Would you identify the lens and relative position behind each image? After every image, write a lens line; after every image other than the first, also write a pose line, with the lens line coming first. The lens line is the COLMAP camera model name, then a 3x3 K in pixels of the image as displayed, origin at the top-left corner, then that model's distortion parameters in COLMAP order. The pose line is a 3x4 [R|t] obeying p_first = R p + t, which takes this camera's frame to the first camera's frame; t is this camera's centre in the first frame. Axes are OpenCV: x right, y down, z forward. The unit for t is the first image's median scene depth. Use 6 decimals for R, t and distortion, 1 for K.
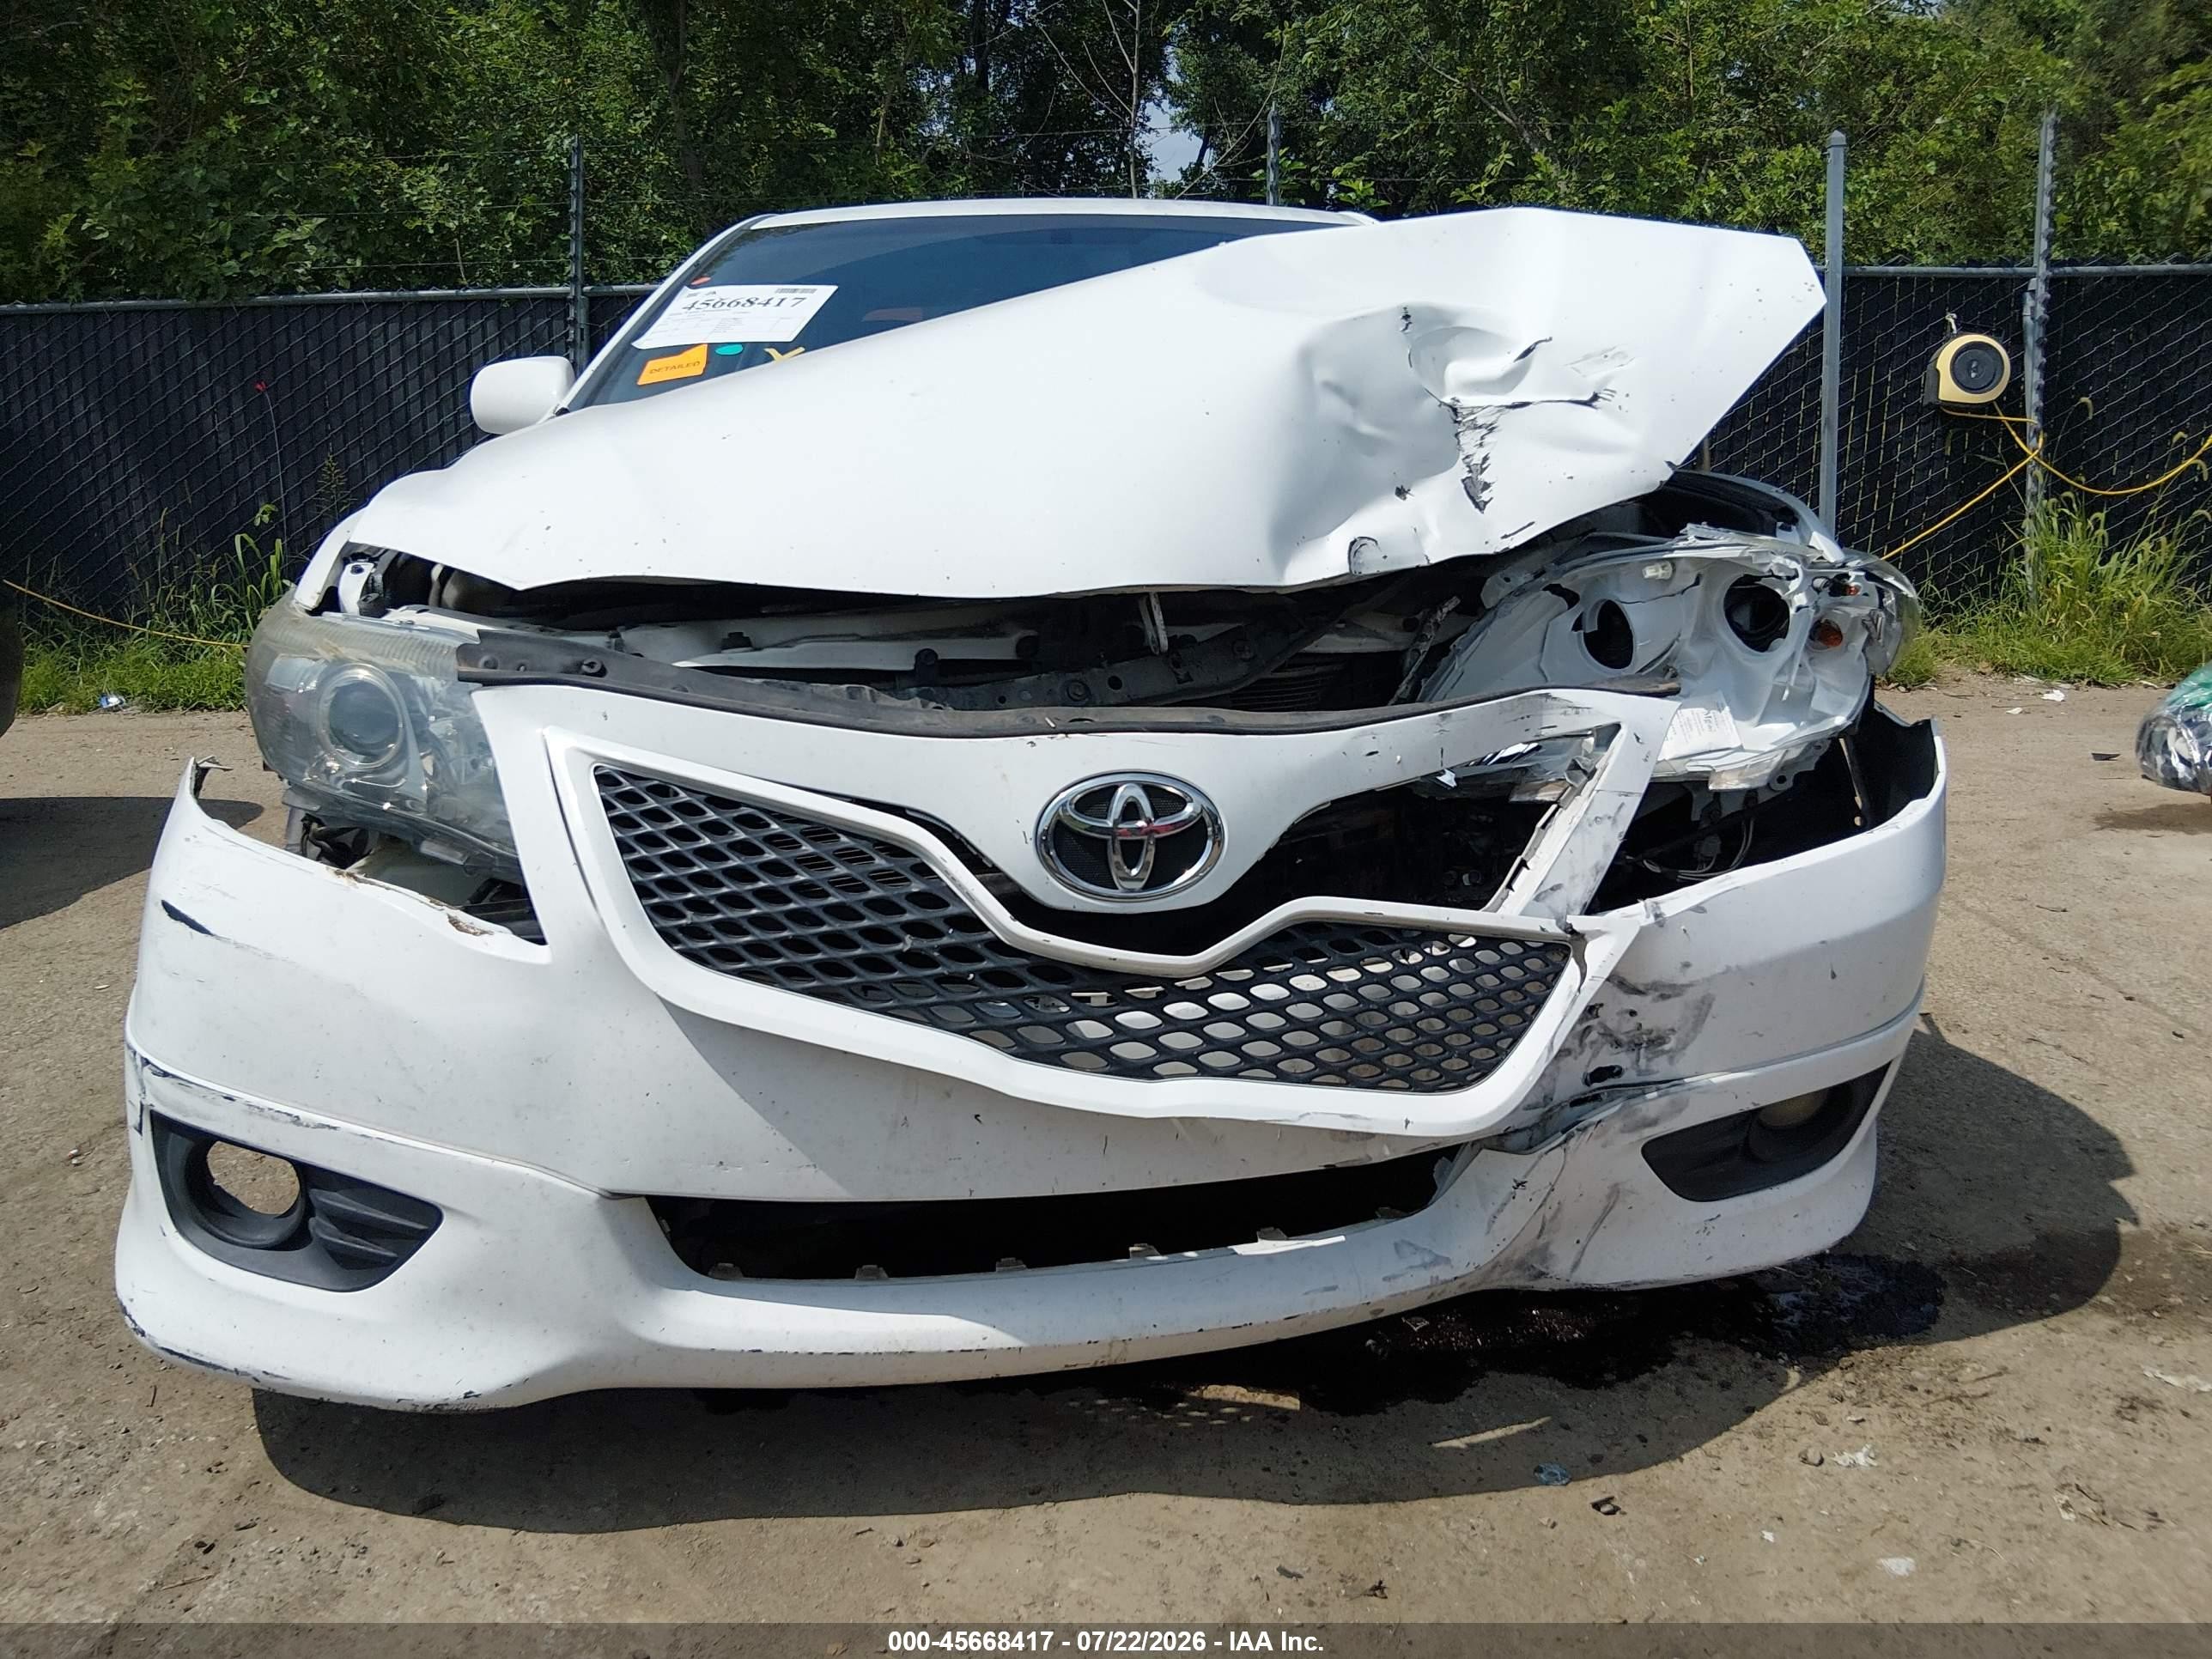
lens RADIAL K [[1702.8, 0, 1111.4], [0, 1702.8, 820.0], [0, 0, 1]] dist [0.061762, -0.109309]
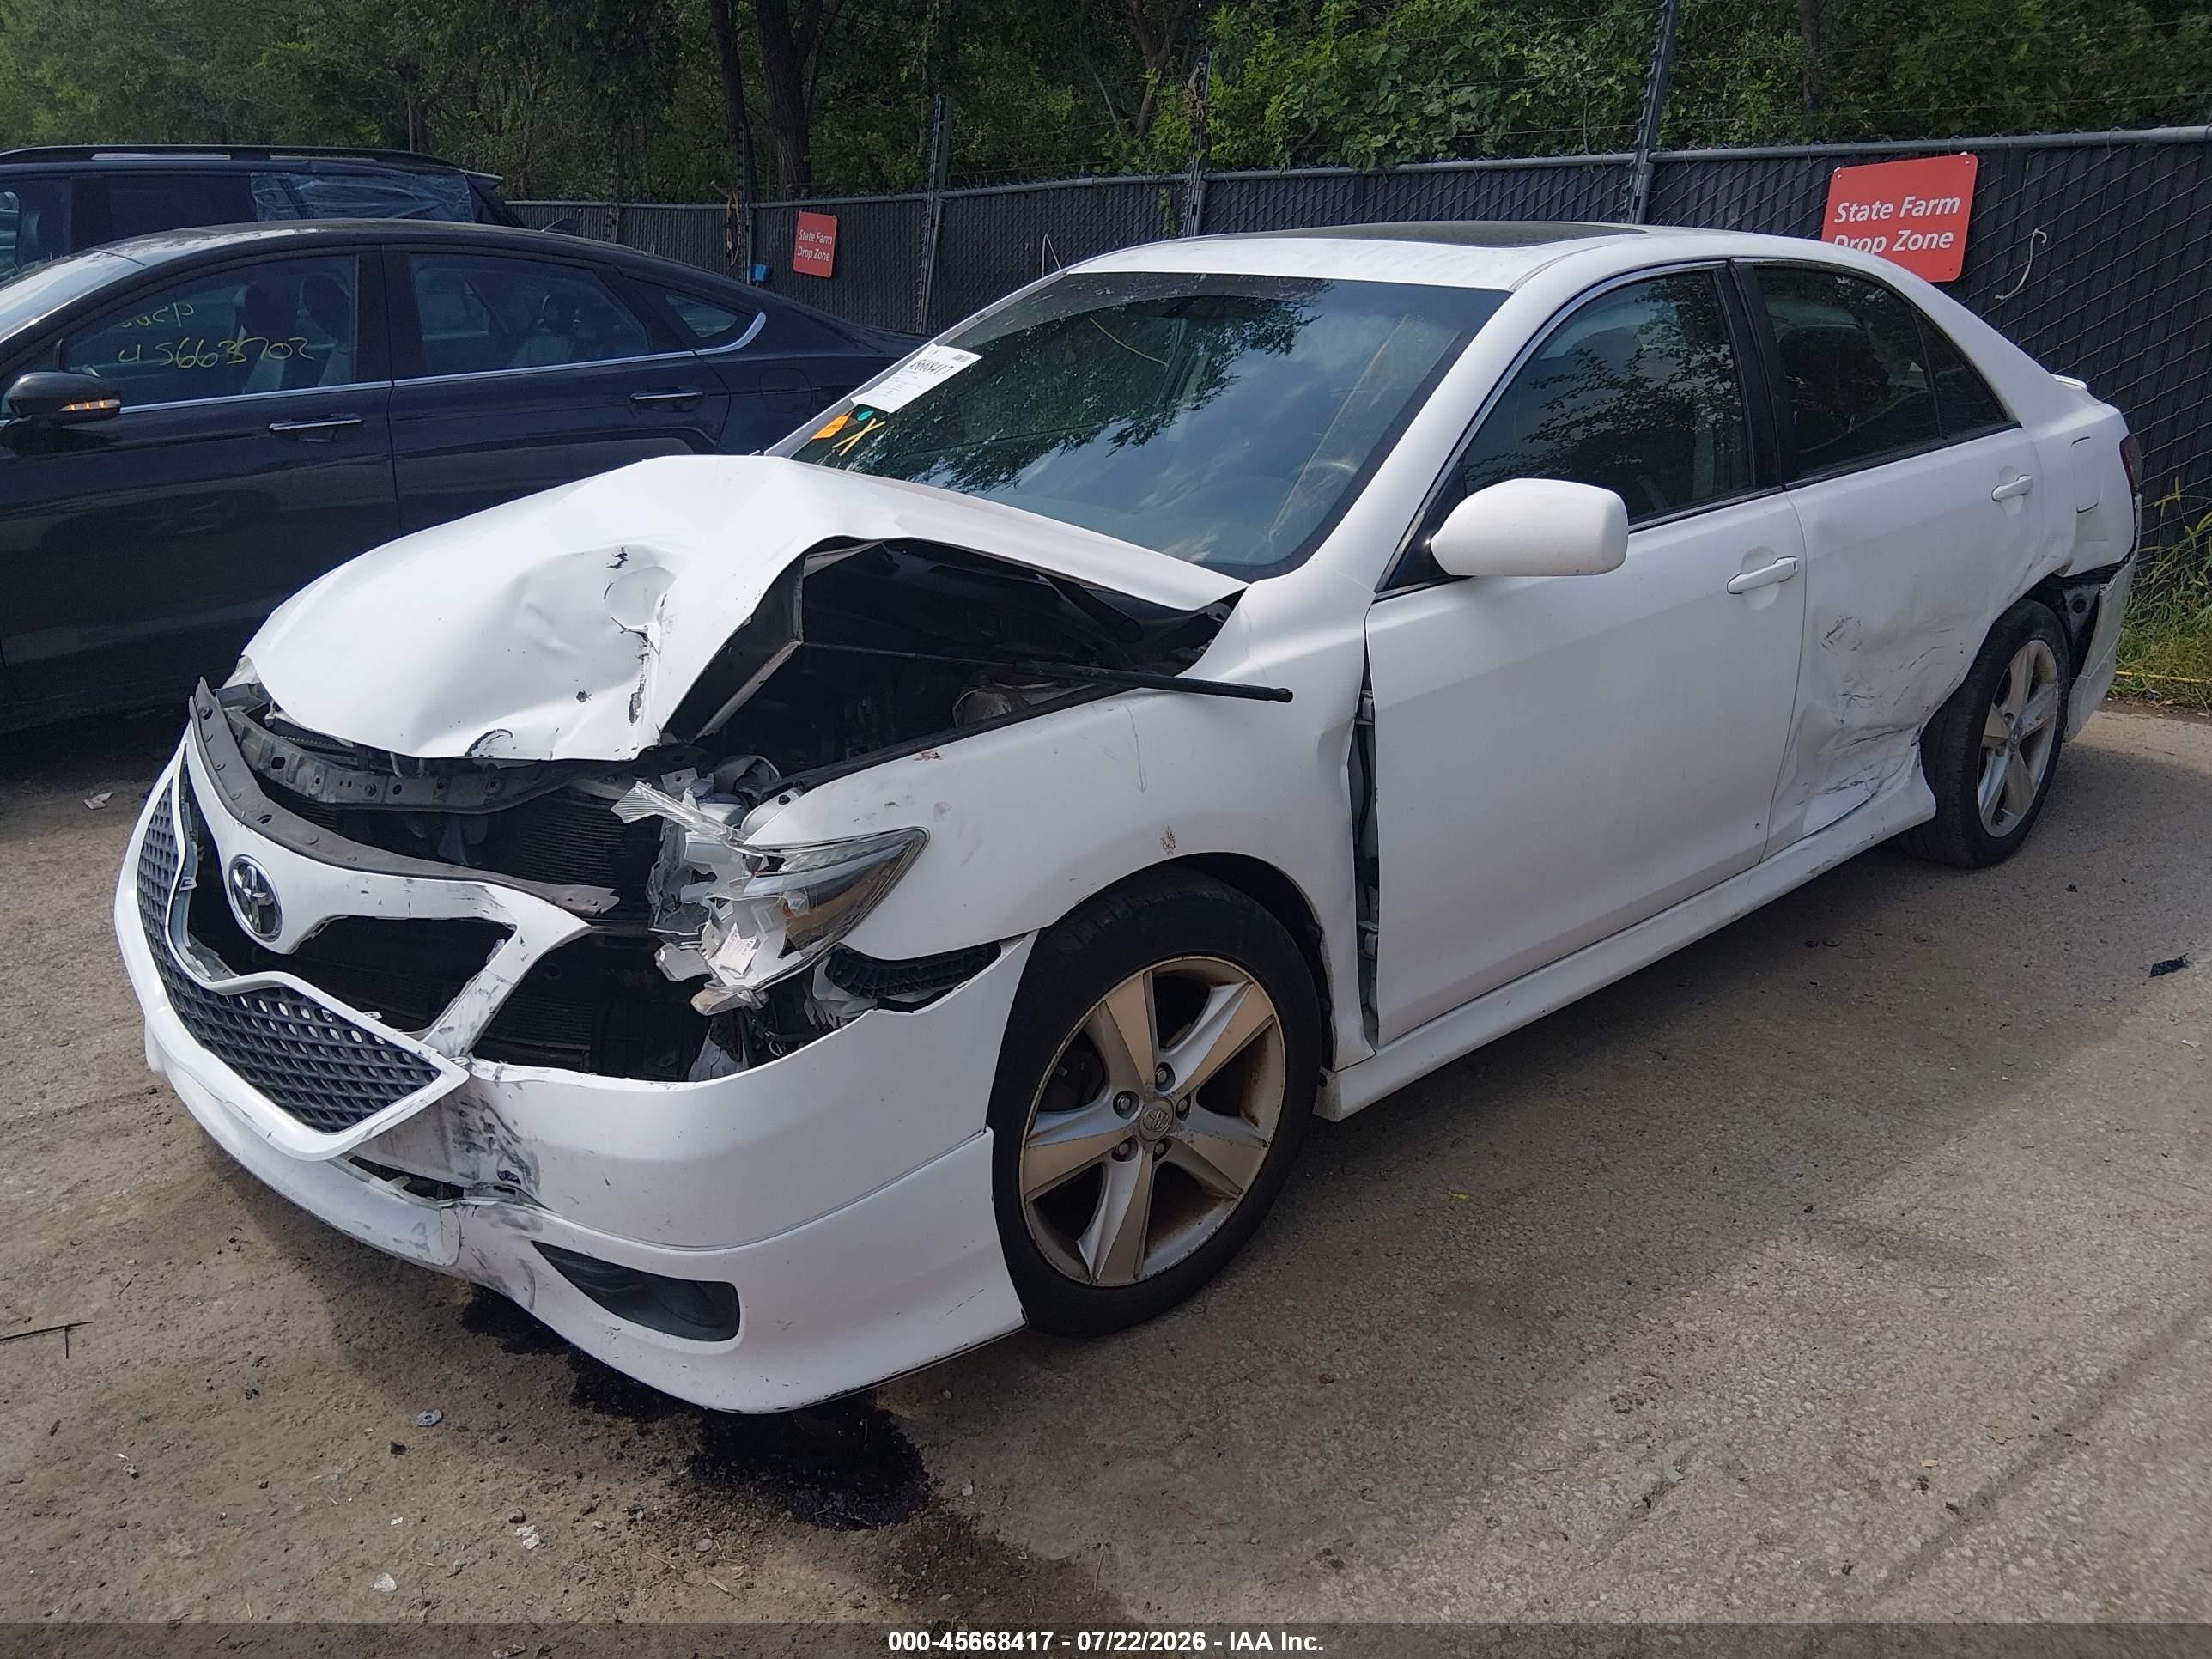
lens RADIAL K [[1719.3, 0, 1102.5], [0, 1719.3, 810.9], [0, 0, 1]] dist [0.074836, -0.137097]
pose [[0.617931, 0.266744, -0.739600, 1.472383], [-0.158225, 0.963634, 0.215348, -0.476644], [0.770146, -0.016047, 0.637665, 0.510104]]
